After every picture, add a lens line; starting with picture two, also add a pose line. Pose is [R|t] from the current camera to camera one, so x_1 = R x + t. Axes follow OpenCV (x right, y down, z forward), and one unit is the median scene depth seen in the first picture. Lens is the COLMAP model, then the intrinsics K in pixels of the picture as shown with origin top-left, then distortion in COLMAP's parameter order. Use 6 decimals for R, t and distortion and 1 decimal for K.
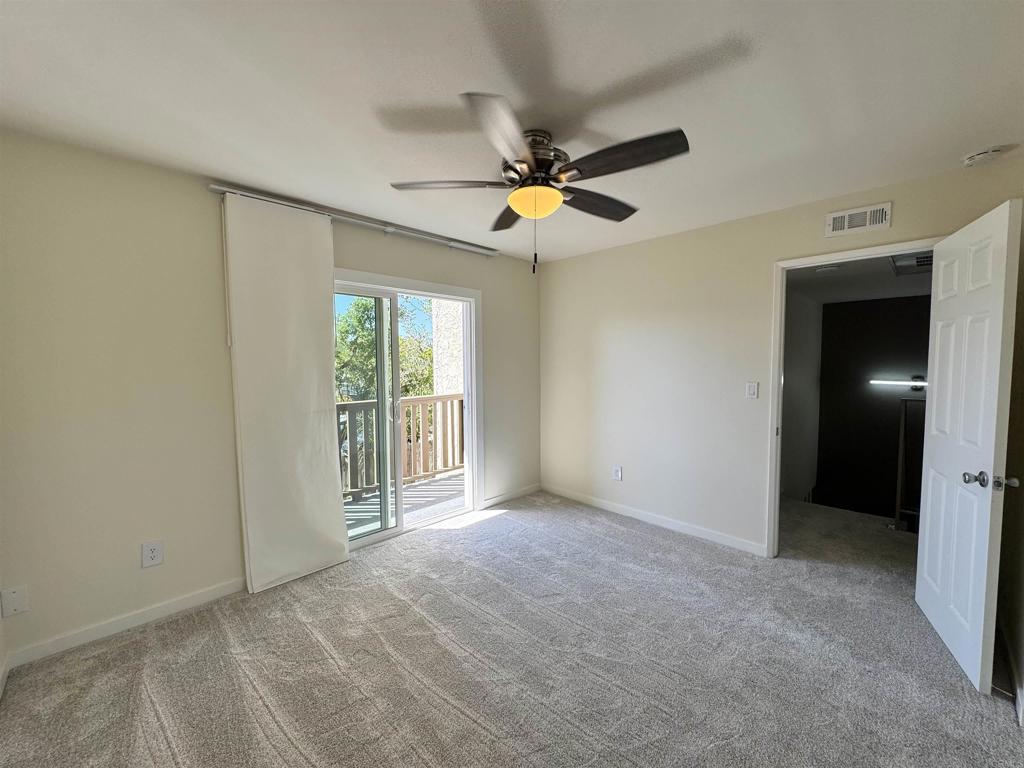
lens RADIAL K [[411.7, 0, 512.0], [0, 411.7, 384.0], [0, 0, 1]] dist [-0.001701, -0.000048]
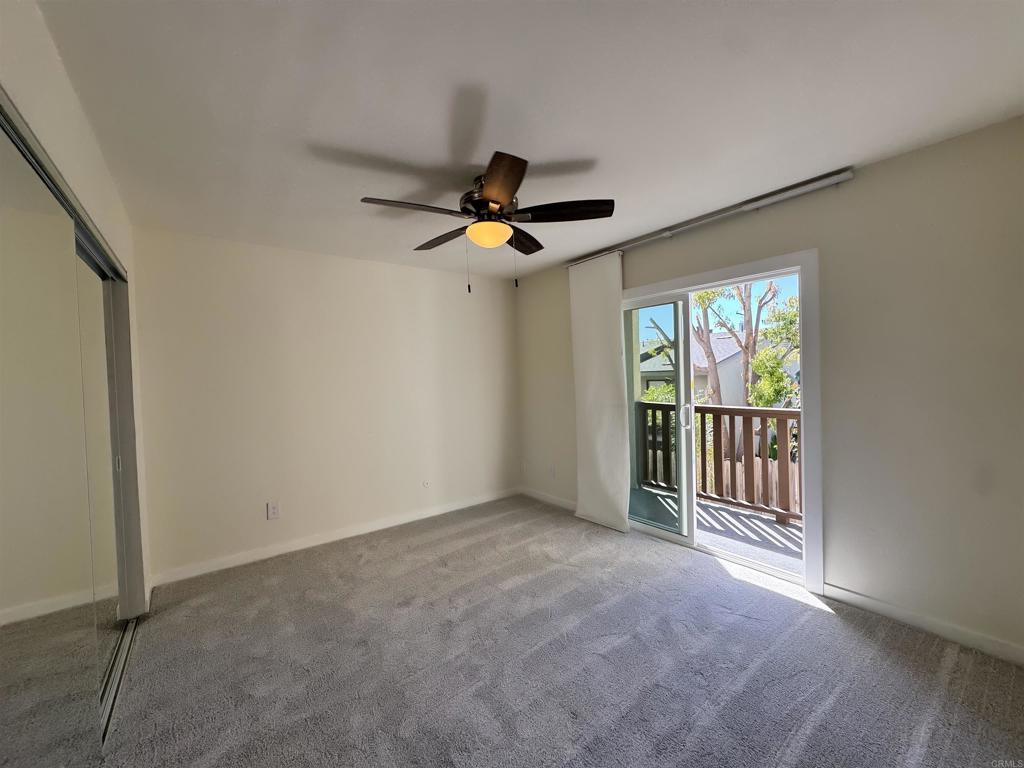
lens RADIAL K [[407.8, 0, 507.1], [0, 407.8, 382.9], [0, 0, 1]] dist [-0.001712, -0.000069]
pose [[-0.129193, 0.034334, -0.991025, 0.755310], [-0.027417, 0.998895, 0.038180, -0.039482], [0.991240, 0.032103, -0.128109, 0.750567]]
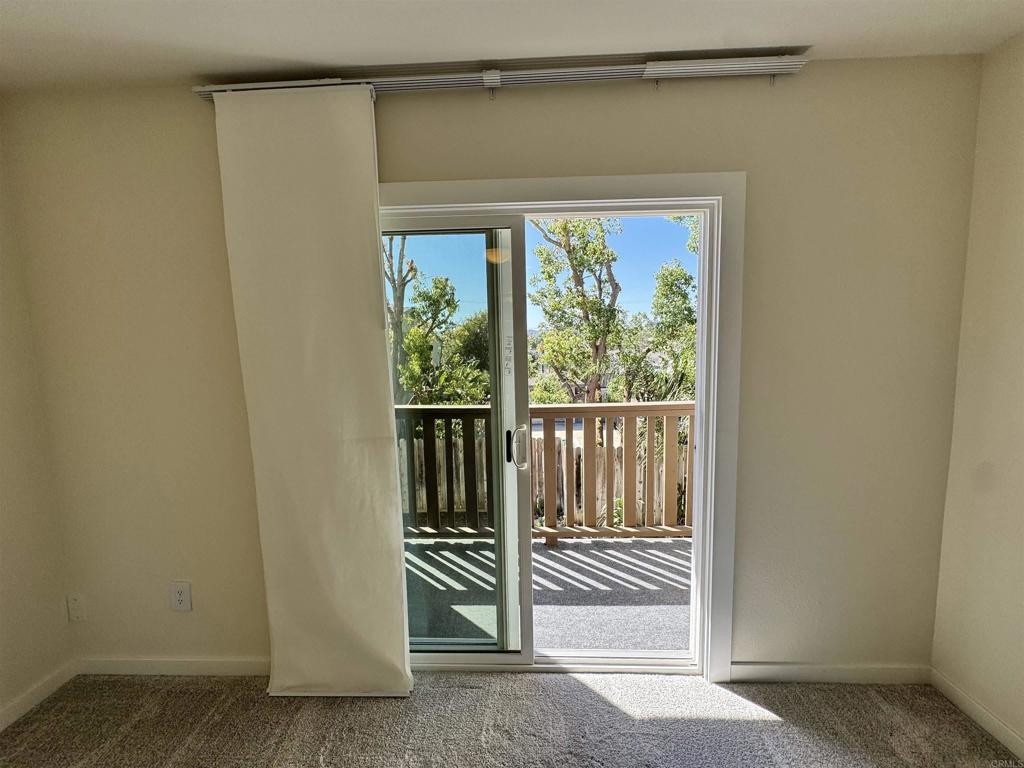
lens RADIAL K [[411.7, 0, 512.0], [0, 411.7, 384.0], [0, 0, 1]] dist [-0.001701, -0.000048]
pose [[0.687744, 0.069611, -0.722608, 0.090007], [-0.026802, 0.997148, 0.070550, -0.055077], [0.725458, -0.029153, 0.687648, 0.676195]]
